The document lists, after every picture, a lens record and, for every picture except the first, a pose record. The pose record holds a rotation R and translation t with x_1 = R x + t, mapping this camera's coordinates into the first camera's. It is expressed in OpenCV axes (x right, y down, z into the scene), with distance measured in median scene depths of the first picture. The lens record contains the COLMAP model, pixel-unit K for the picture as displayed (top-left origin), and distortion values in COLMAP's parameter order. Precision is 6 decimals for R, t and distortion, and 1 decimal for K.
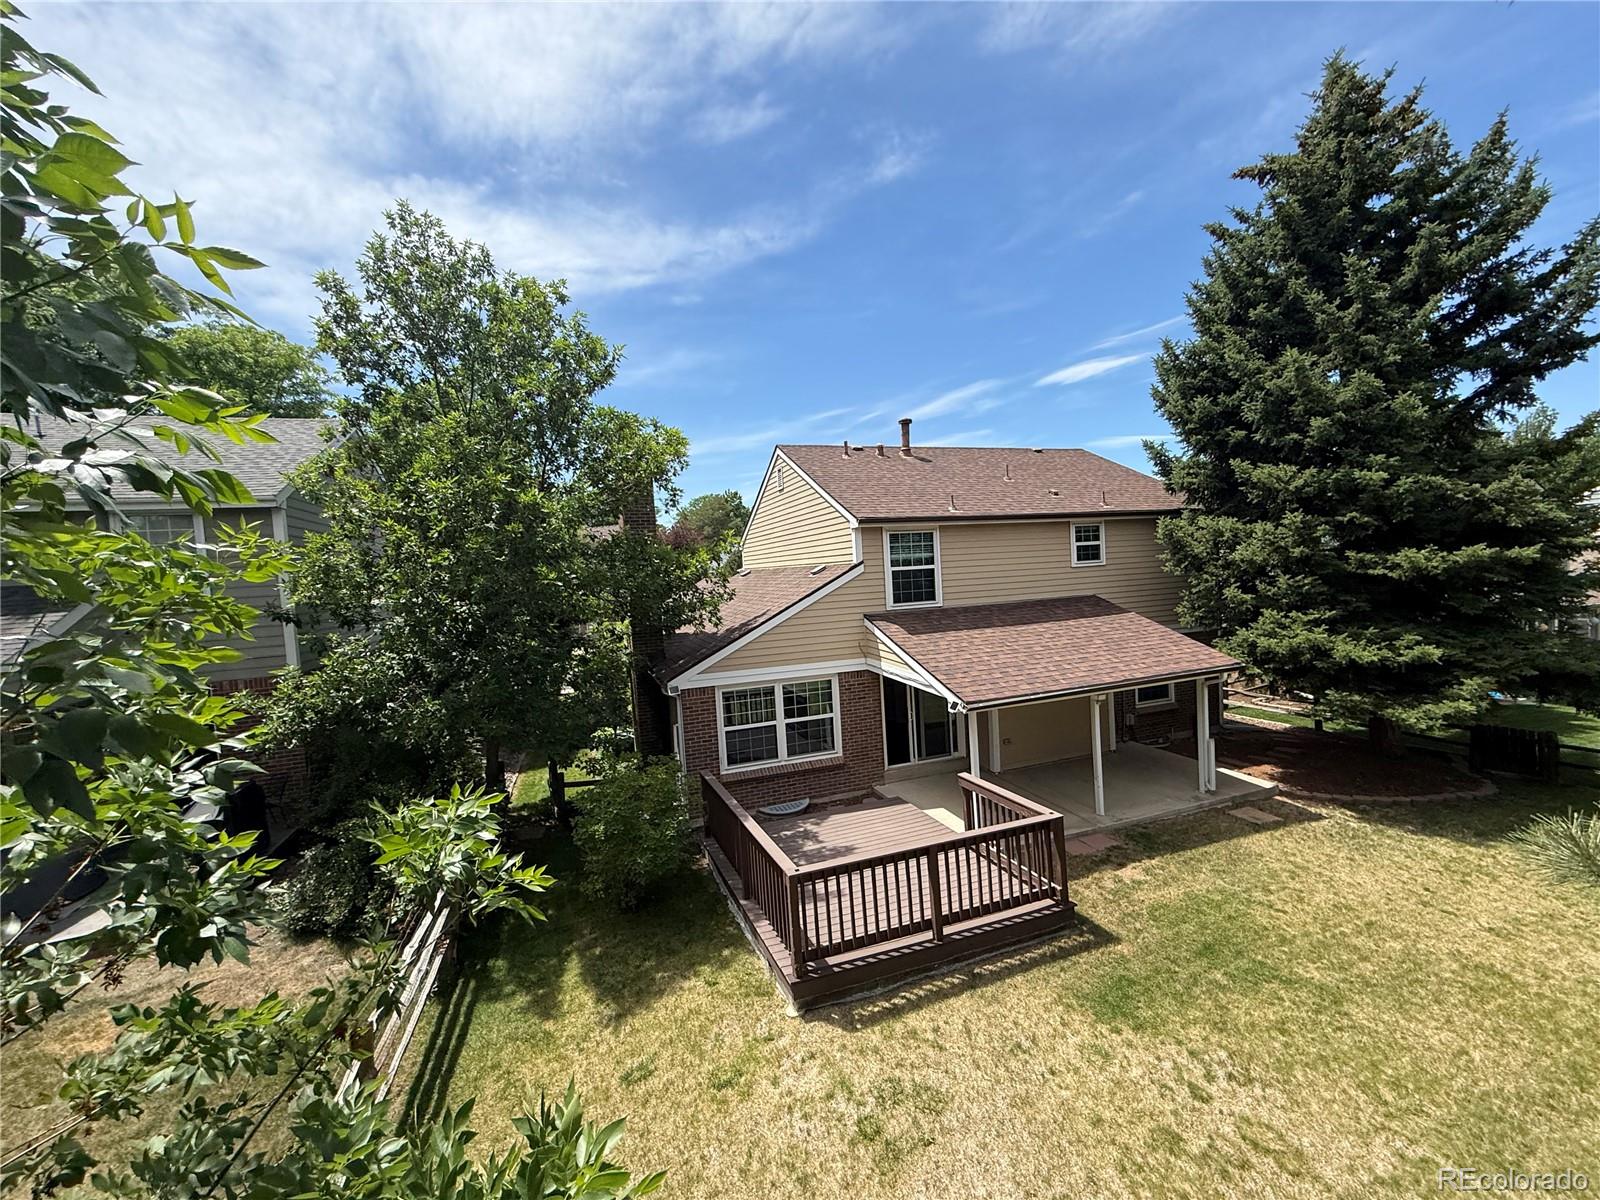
lens RADIAL K [[639.1, 0, 802.9], [0, 639.1, 594.7], [0, 0, 1]] dist [0.003290, -0.001174]
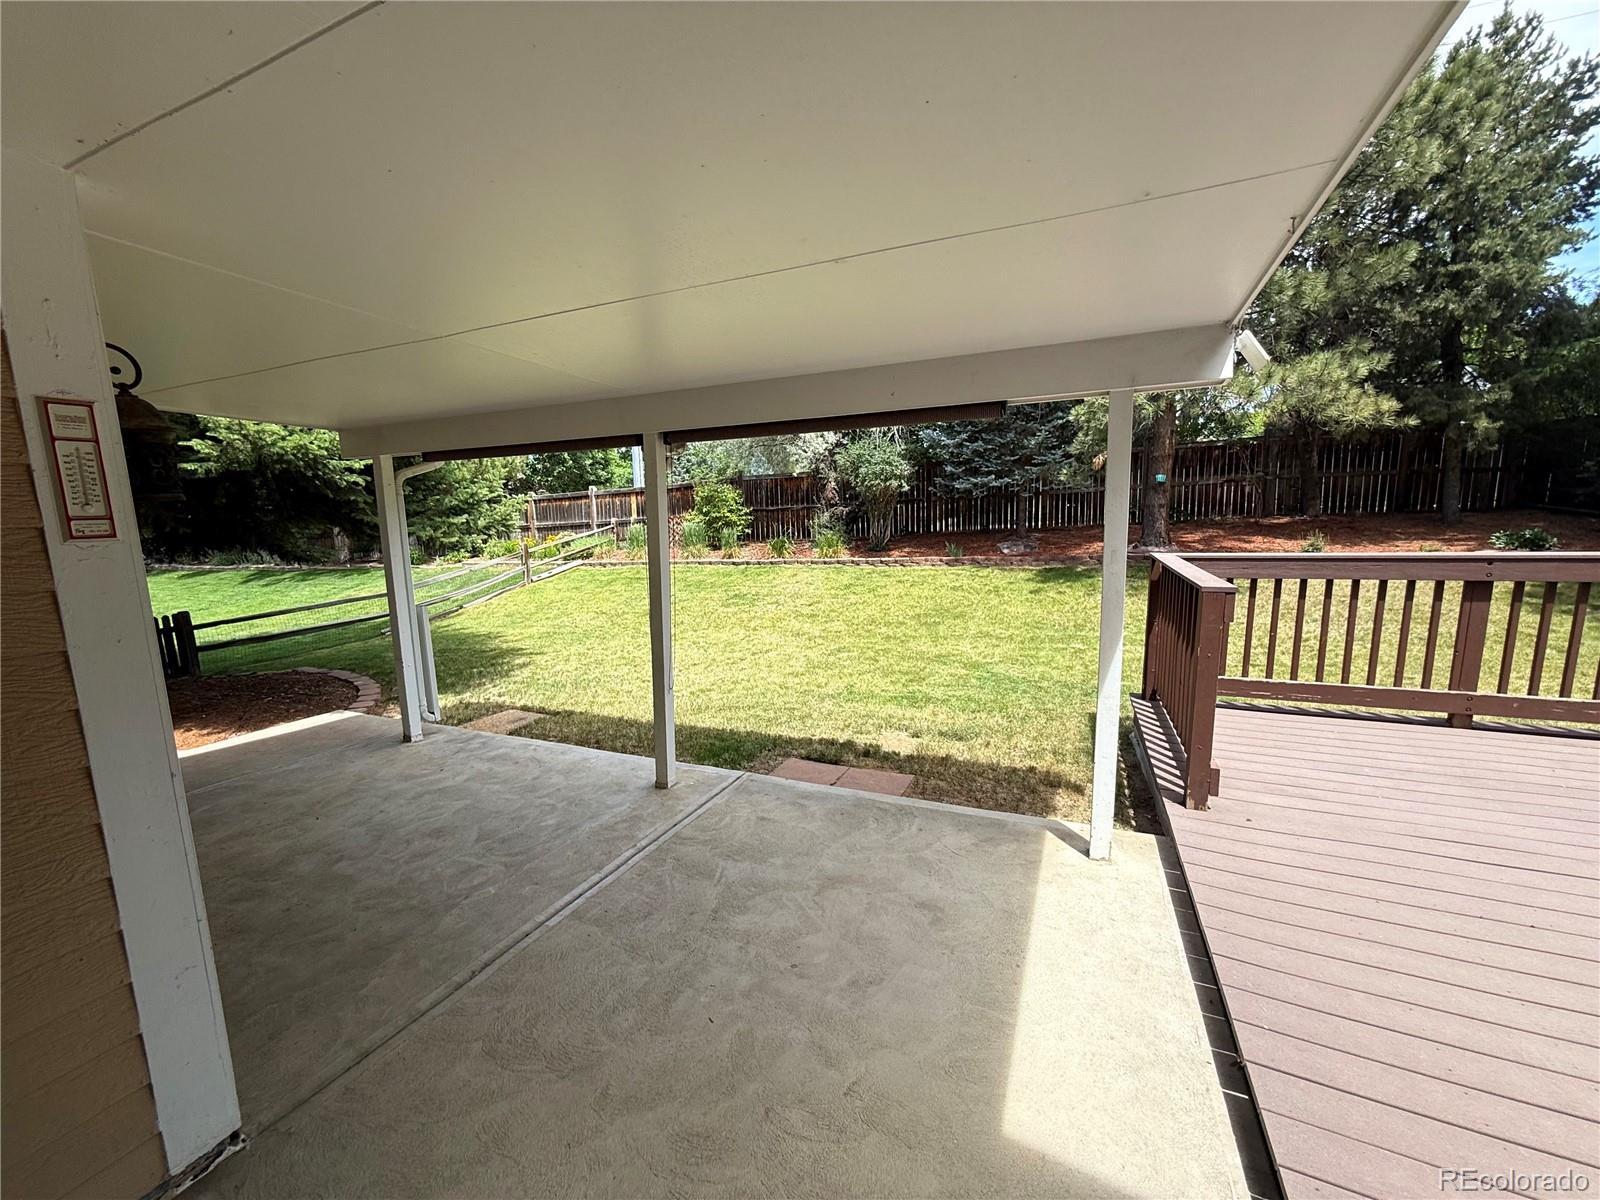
lens RADIAL K [[639.1, 0, 807.3], [0, 639.1, 601.4], [0, 0, 1]] dist [0.003290, -0.001174]
pose [[-0.722007, -0.028879, 0.691283, 0.153399], [0.090818, 0.986528, 0.136067, 0.189027], [-0.685900, 0.161022, -0.709657, 1.140286]]
